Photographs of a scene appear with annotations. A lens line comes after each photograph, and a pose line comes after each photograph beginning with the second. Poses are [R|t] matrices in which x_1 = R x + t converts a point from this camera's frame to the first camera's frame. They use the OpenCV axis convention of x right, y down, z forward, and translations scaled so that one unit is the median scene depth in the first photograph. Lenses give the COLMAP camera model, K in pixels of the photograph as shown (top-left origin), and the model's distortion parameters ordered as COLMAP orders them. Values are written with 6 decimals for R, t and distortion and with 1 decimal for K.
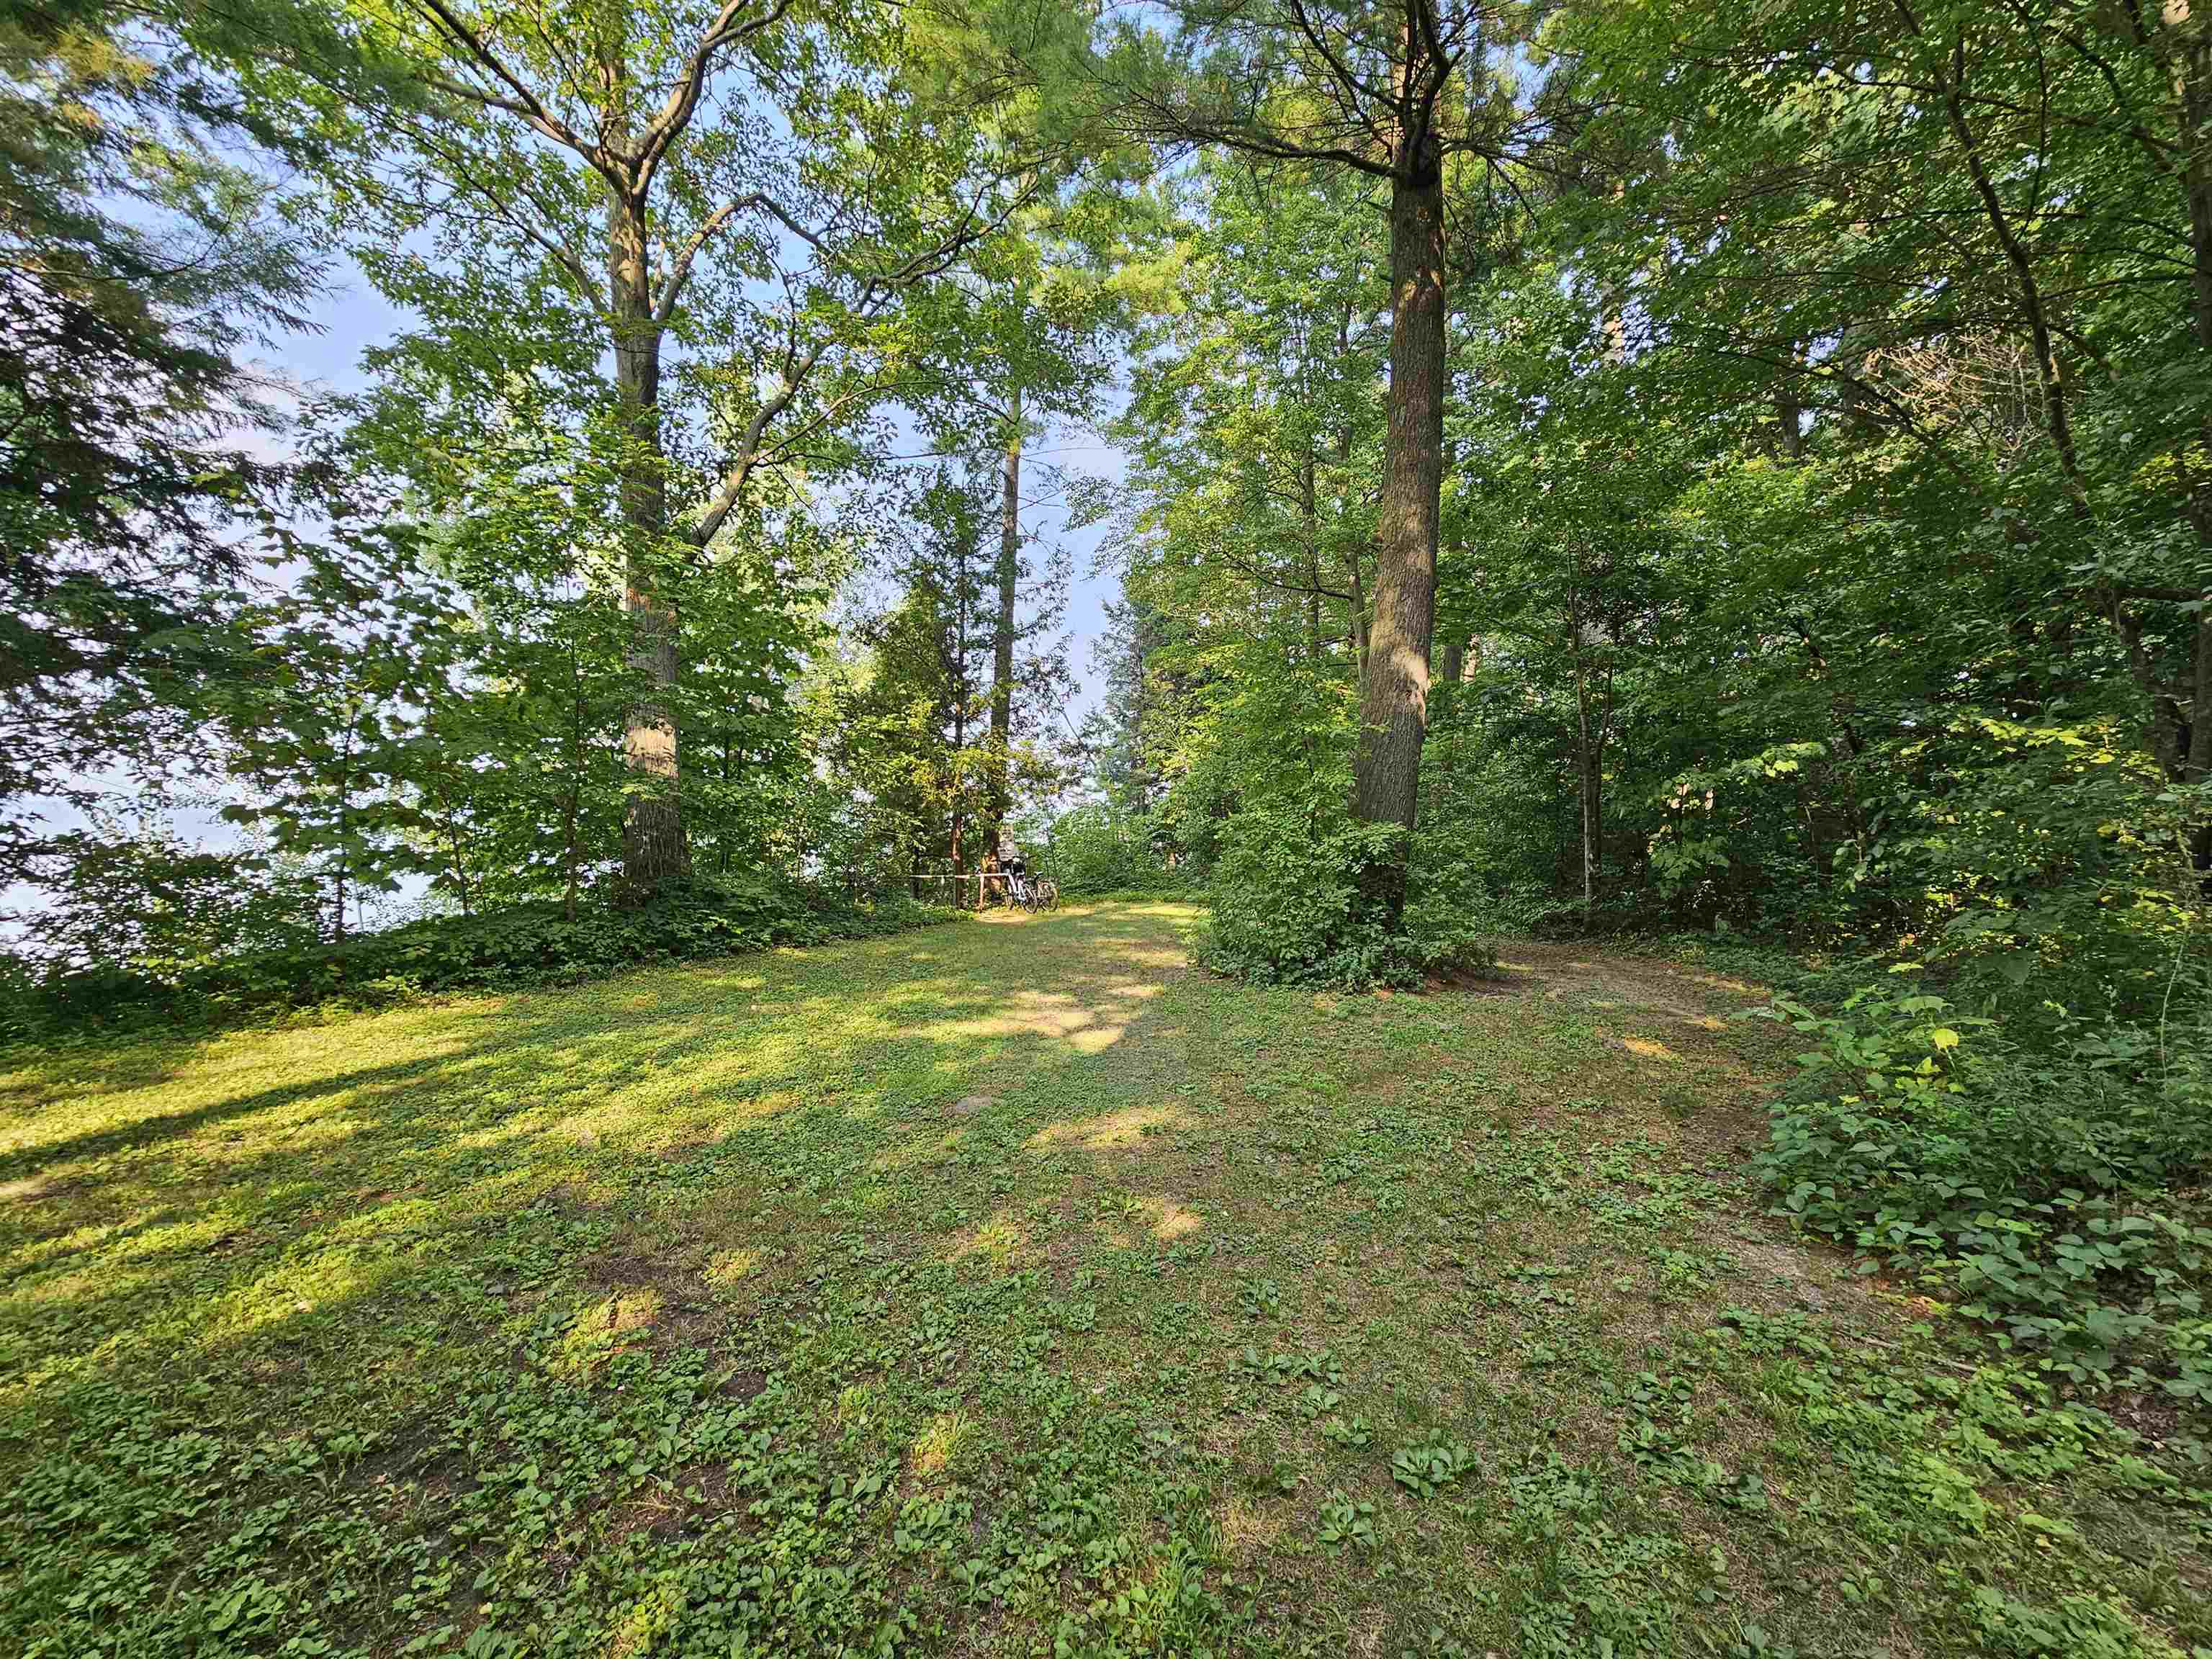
lens RADIAL K [[1003.8, 0, 1144.4], [0, 1003.8, 823.0], [0, 0, 1]] dist [-0.010042, -0.000389]
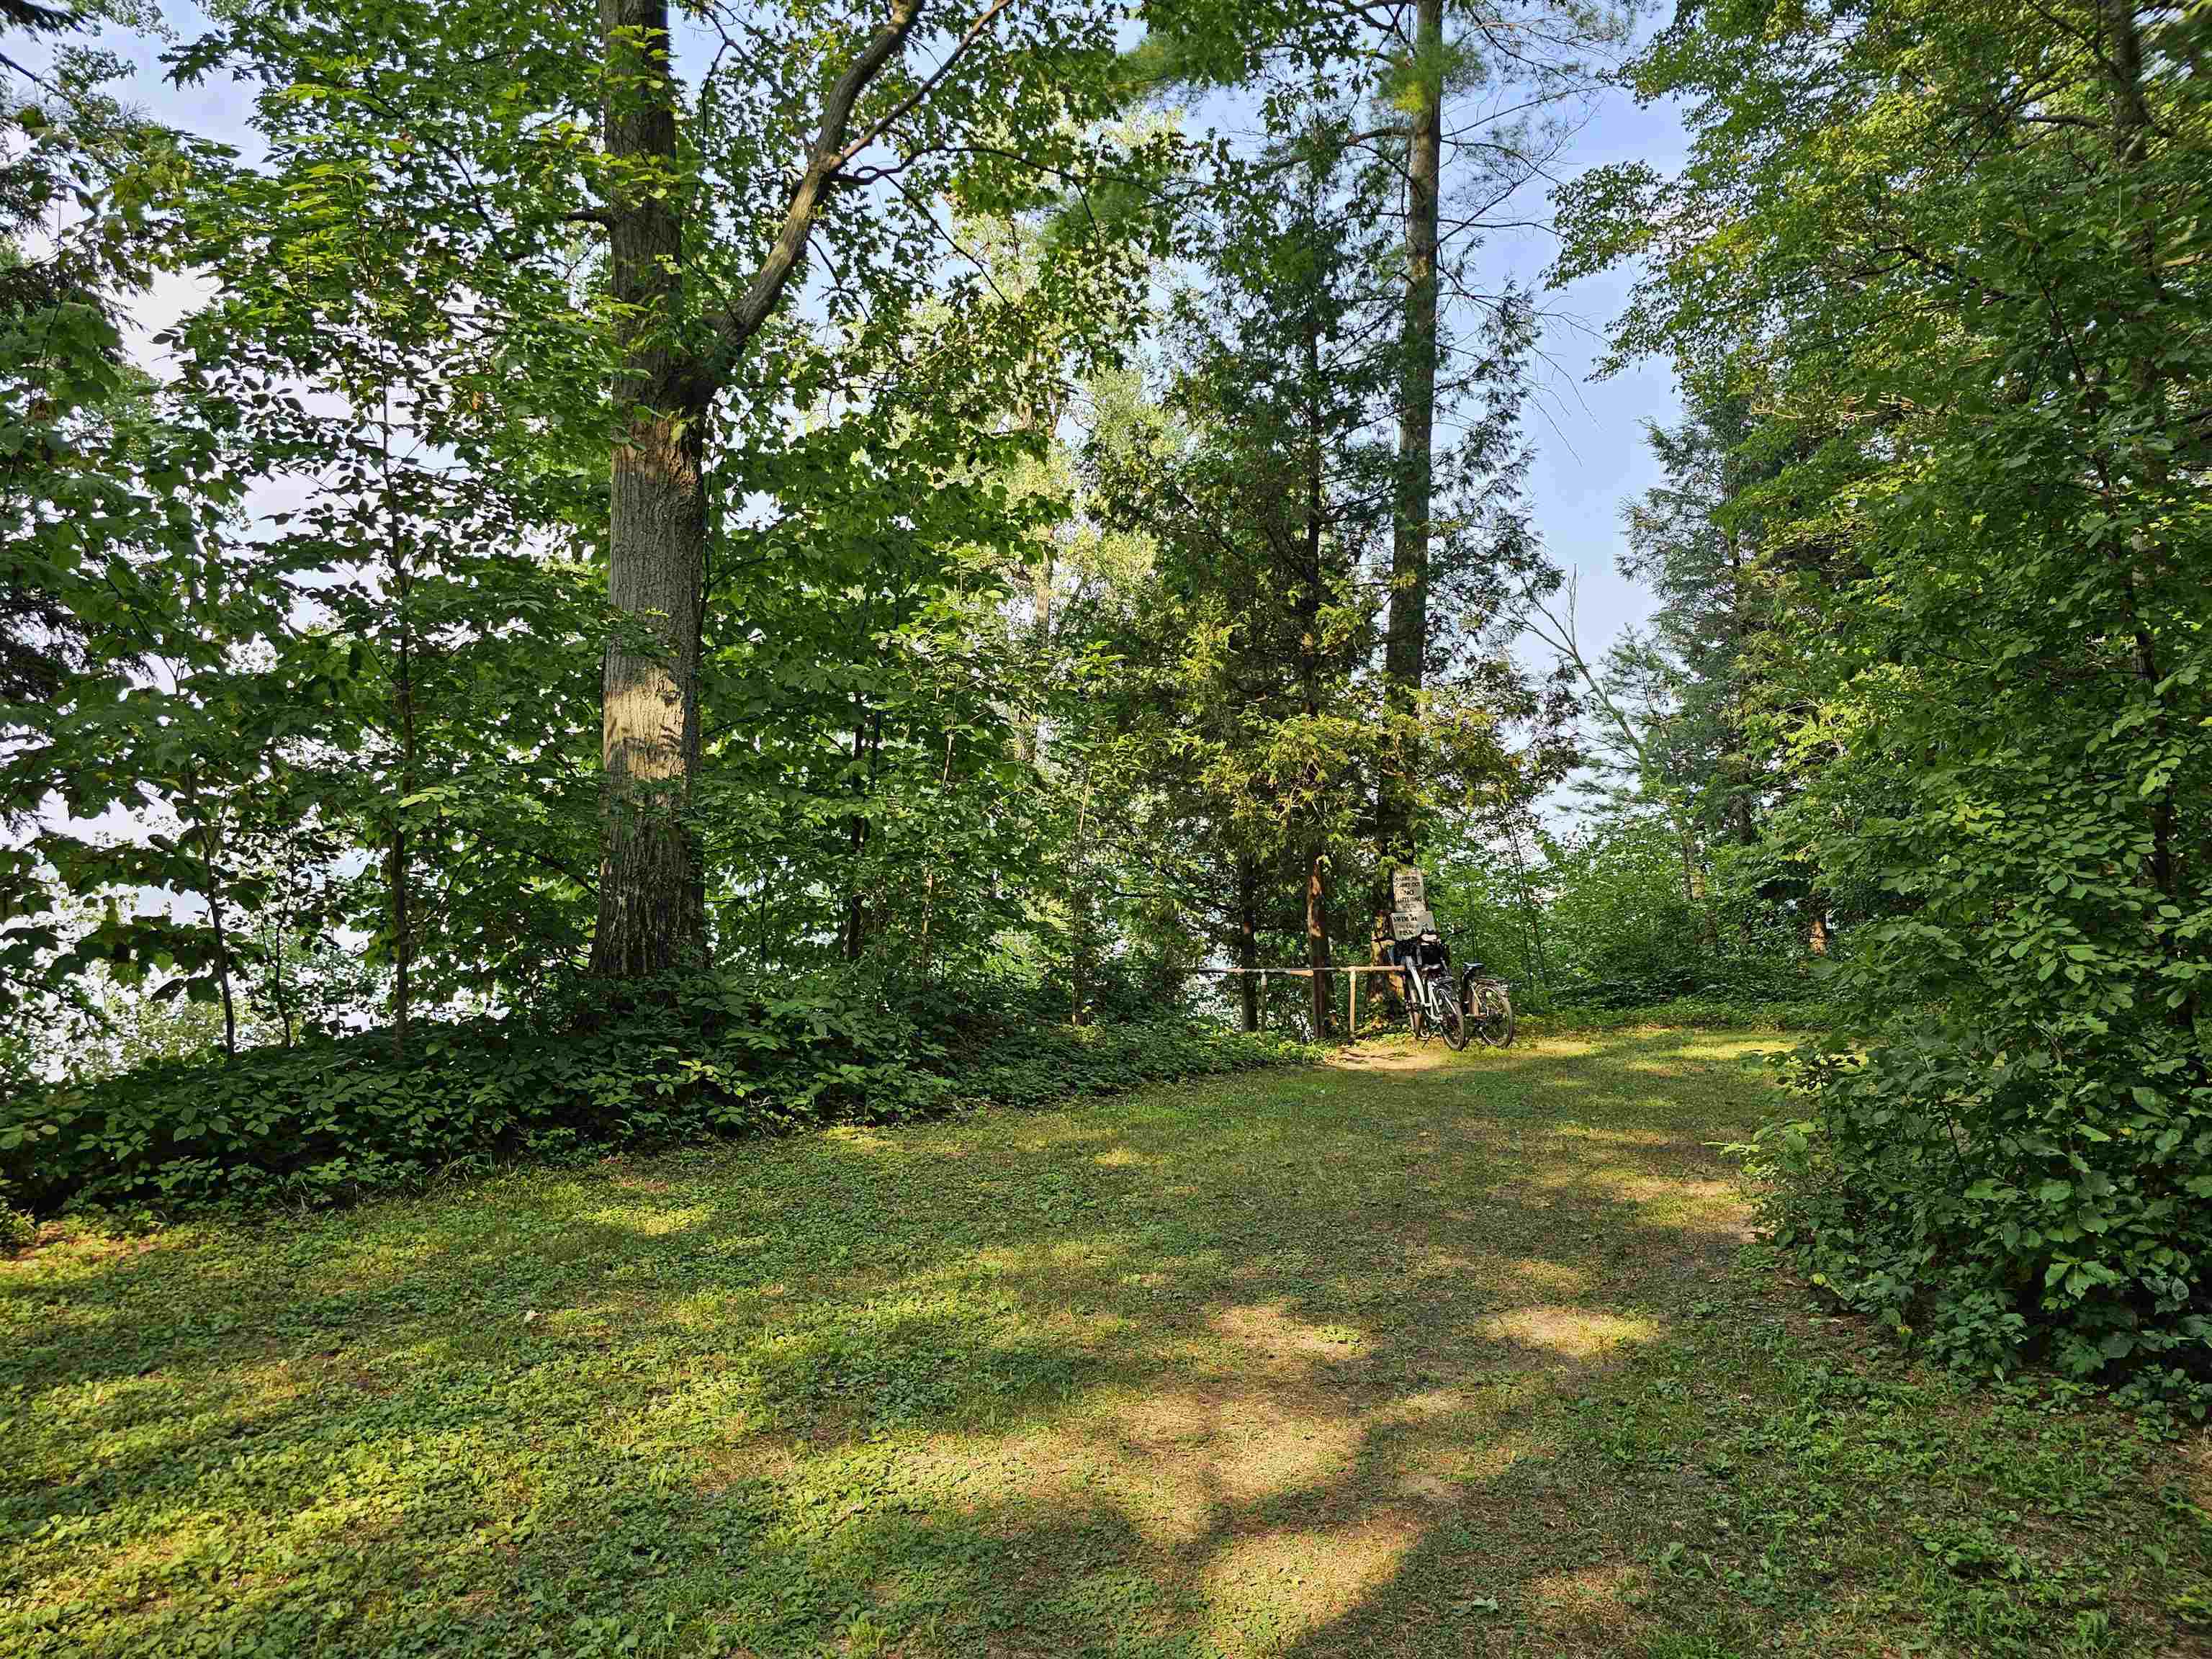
lens RADIAL K [[1494.9, 0, 1113.7], [0, 1494.9, 839.9], [0, 0, 1]] dist [0.084894, -0.090197]
pose [[0.905946, -0.024199, -0.422700, 0.045356], [0.014801, 0.999565, -0.025501, 0.005077], [0.423134, 0.016846, 0.905911, 0.270036]]
